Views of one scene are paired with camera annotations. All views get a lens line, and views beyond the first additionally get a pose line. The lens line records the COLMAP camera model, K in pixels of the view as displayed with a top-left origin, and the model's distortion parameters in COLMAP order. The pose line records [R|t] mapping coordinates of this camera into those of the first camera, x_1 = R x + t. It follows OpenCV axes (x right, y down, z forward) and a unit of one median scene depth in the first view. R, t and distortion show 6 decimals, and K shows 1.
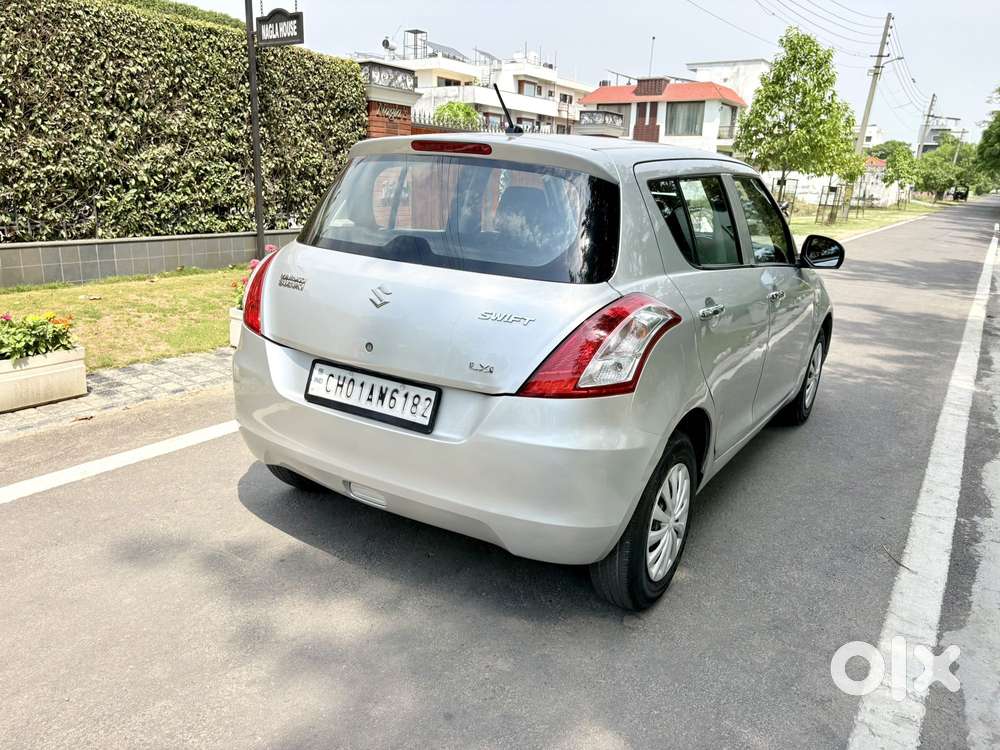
lens RADIAL K [[767.3, 0, 501.3], [0, 767.3, 373.7], [0, 0, 1]] dist [-0.004374, -0.030695]
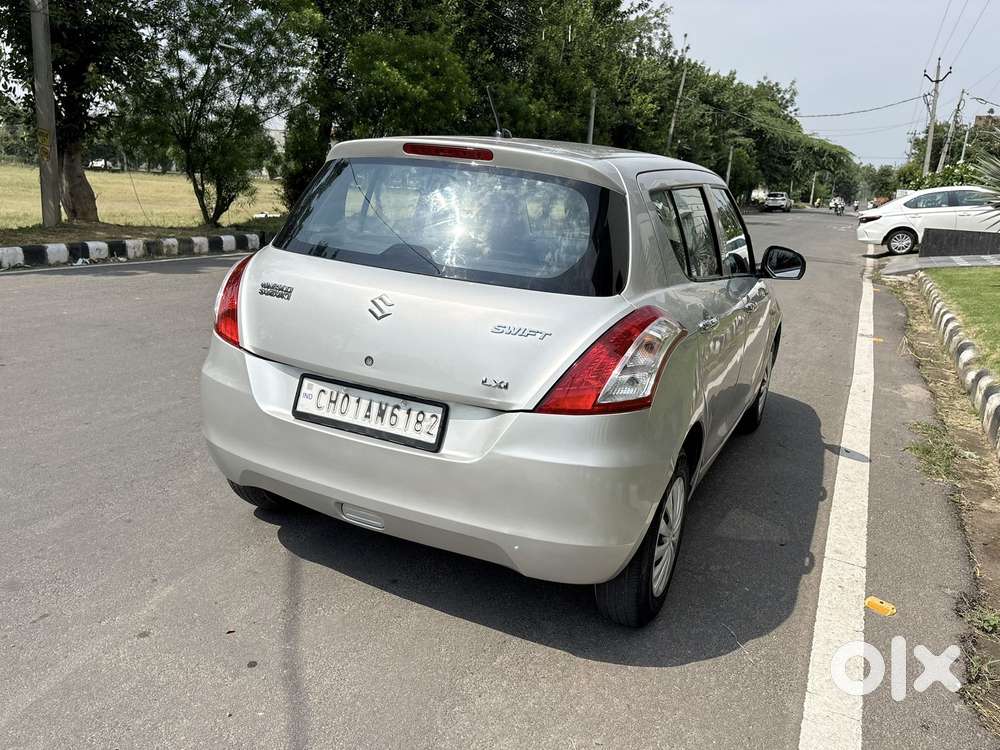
lens RADIAL K [[767.3, 0, 500.6], [0, 767.3, 373.2], [0, 0, 1]] dist [-0.004374, -0.030695]
pose [[0.993048, -0.004285, 0.117628, -0.113788], [0.004546, 0.999988, -0.001952, -0.016207], [-0.117618, 0.002473, 0.993056, 0.039582]]
